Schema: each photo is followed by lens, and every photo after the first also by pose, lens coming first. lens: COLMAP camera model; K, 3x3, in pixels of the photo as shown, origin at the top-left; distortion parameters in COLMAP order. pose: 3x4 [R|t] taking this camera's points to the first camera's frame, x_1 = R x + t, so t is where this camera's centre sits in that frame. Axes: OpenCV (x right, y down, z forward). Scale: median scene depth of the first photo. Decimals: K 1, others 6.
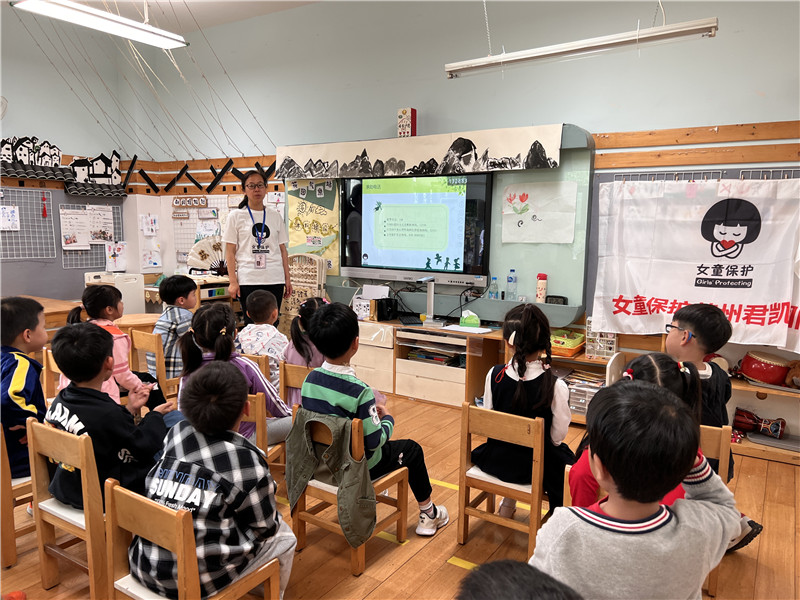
lens RADIAL K [[600.2, 0, 400.0], [0, 600.2, 297.4], [0, 0, 1]] dist [0.011983, -0.024876]
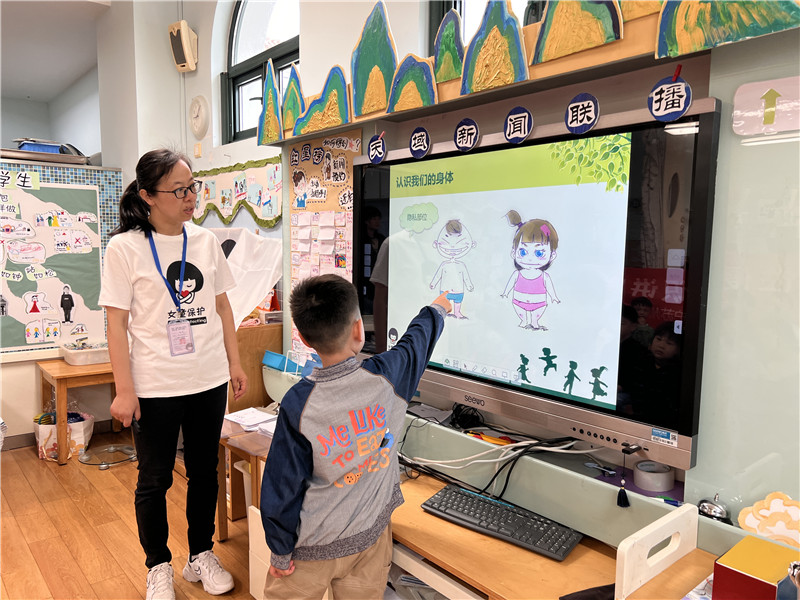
lens RADIAL K [[600.2, 0, 404.1], [0, 600.2, 297.7], [0, 0, 1]] dist [0.011983, -0.024876]
pose [[0.964333, 0.010652, -0.264479, 0.076085], [-0.013024, 0.999889, -0.007216, -0.100658], [0.264373, 0.010404, 0.964364, 0.616665]]
